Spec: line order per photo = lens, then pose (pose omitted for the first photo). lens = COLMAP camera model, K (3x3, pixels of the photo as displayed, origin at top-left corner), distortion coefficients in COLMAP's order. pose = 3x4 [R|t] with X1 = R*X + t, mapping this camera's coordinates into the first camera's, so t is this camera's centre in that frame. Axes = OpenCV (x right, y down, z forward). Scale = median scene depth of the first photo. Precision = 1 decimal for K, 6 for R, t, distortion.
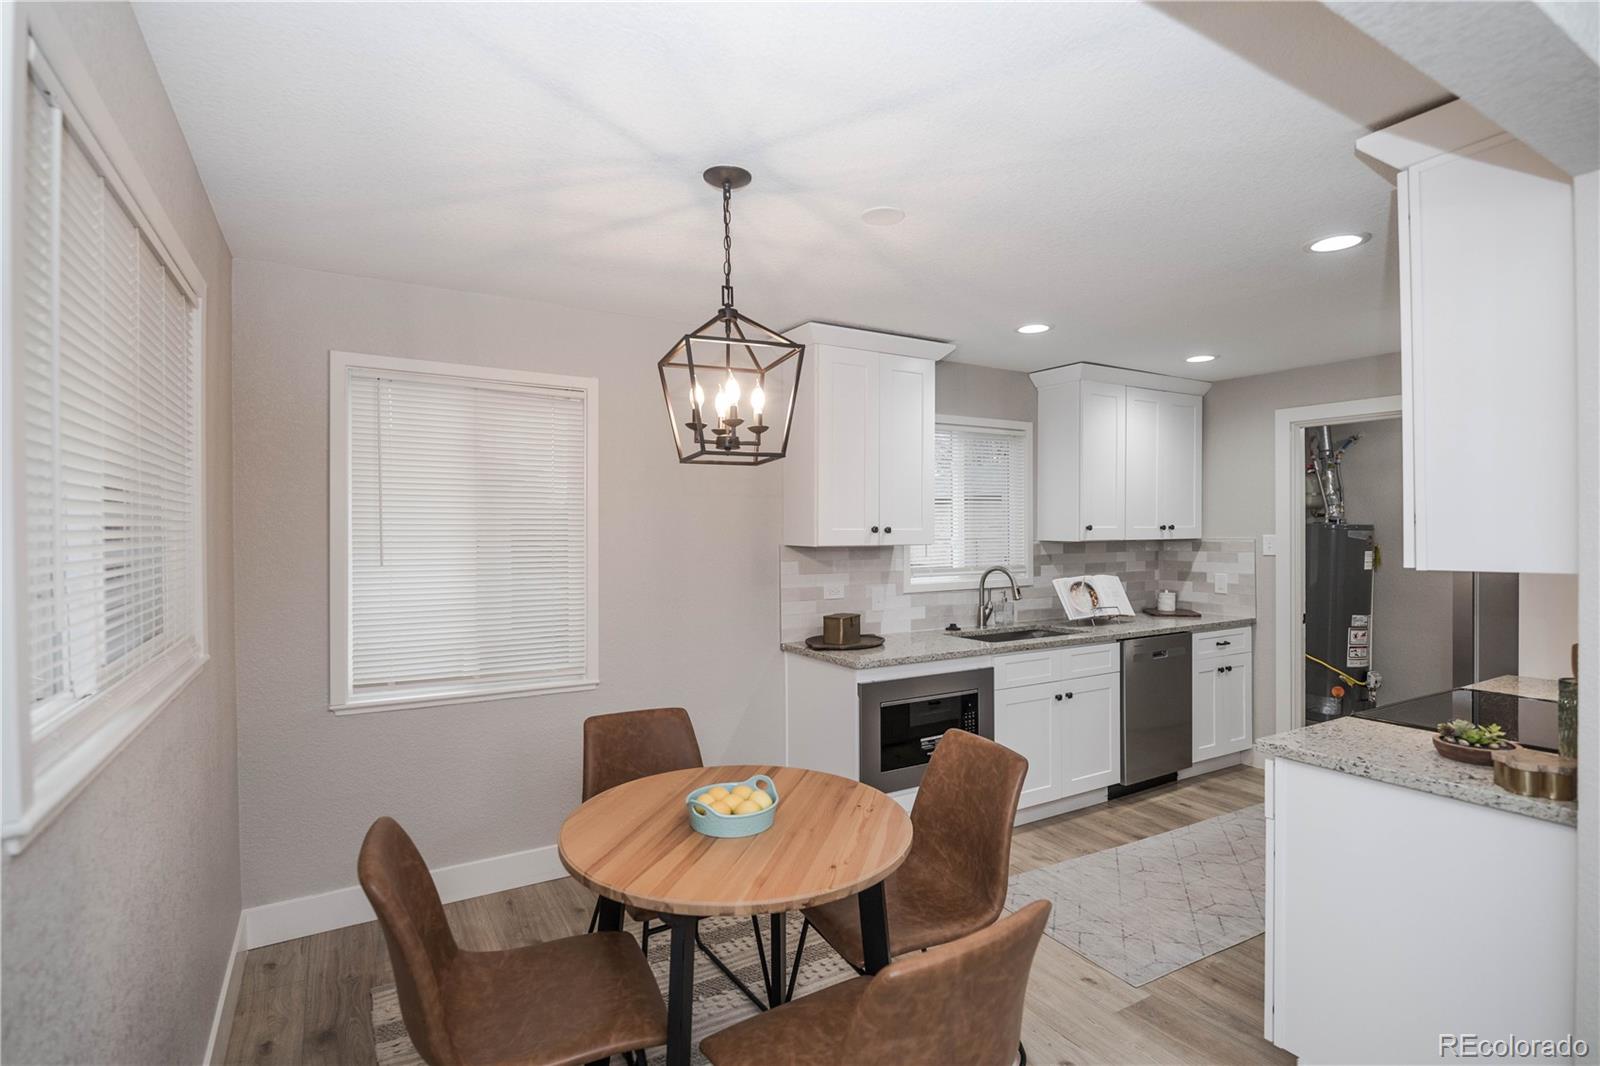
lens RADIAL K [[766.2, 0, 801.7], [0, 766.2, 531.4], [0, 0, 1]] dist [0.001069, -0.007919]
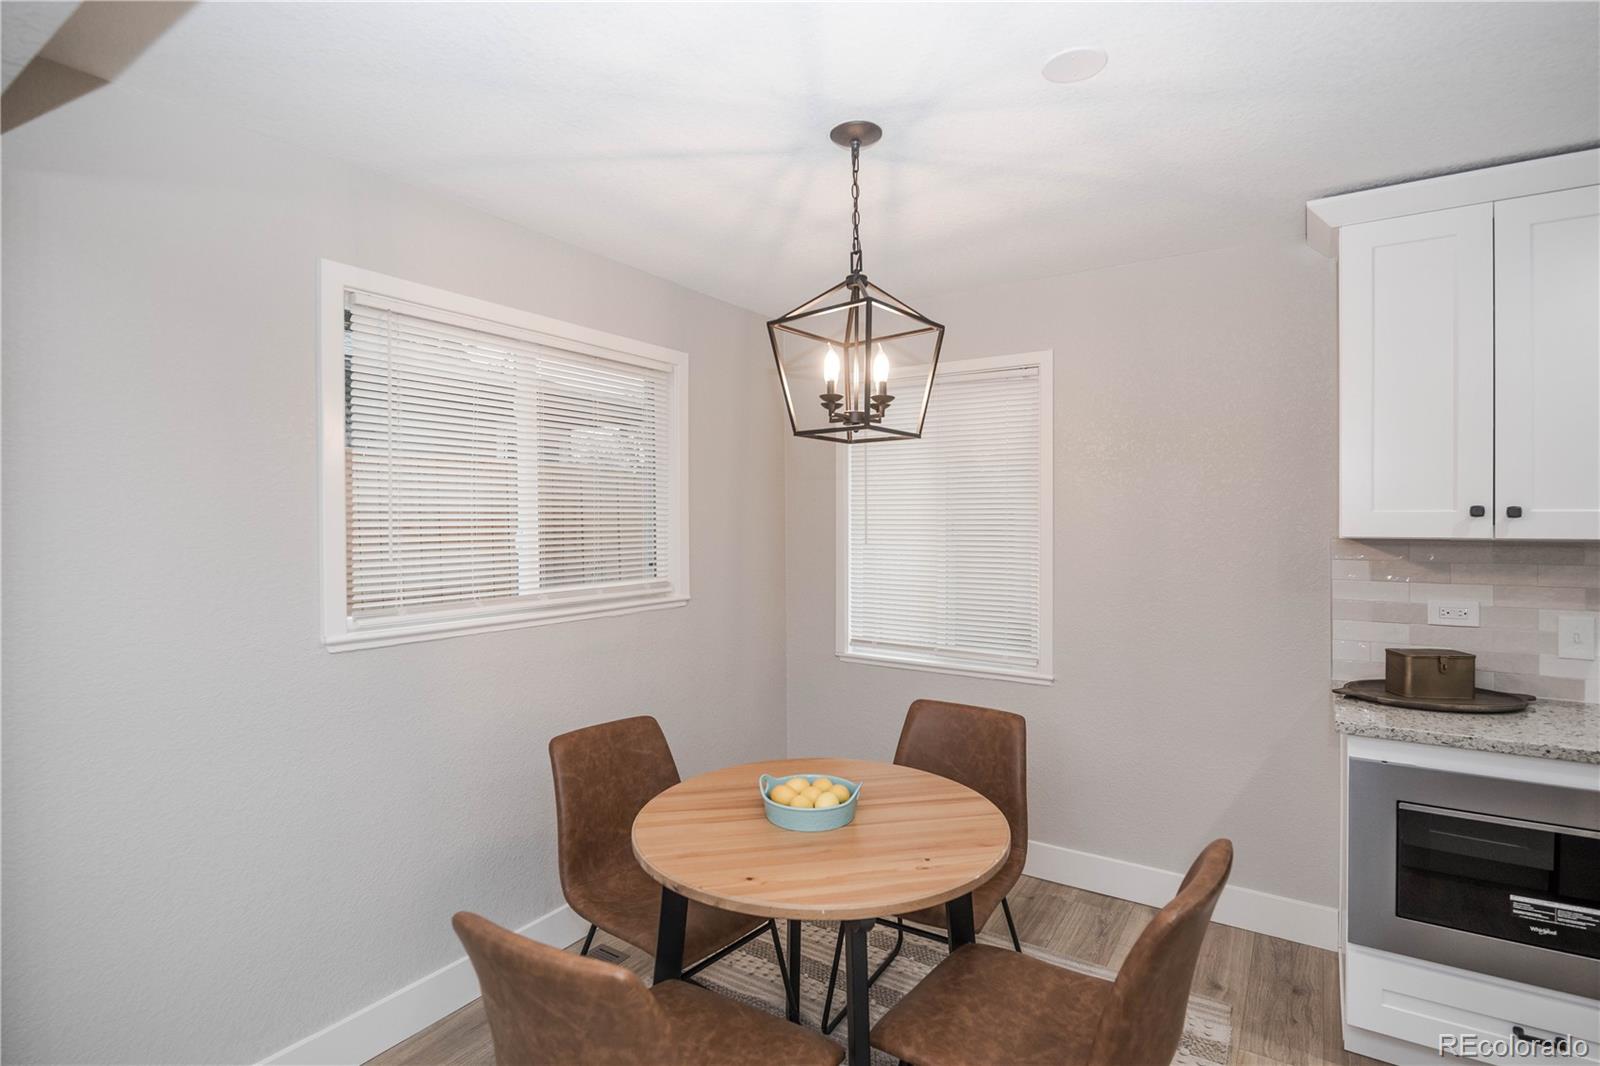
lens RADIAL K [[782.3, 0, 818.4], [0, 782.3, 529.1], [0, 0, 1]] dist [0.000750, -0.009358]
pose [[0.432432, 0.011203, -0.901597, 0.340504], [0.000702, 0.999918, 0.012761, 0.002778], [0.901666, -0.006152, 0.432389, 0.249711]]
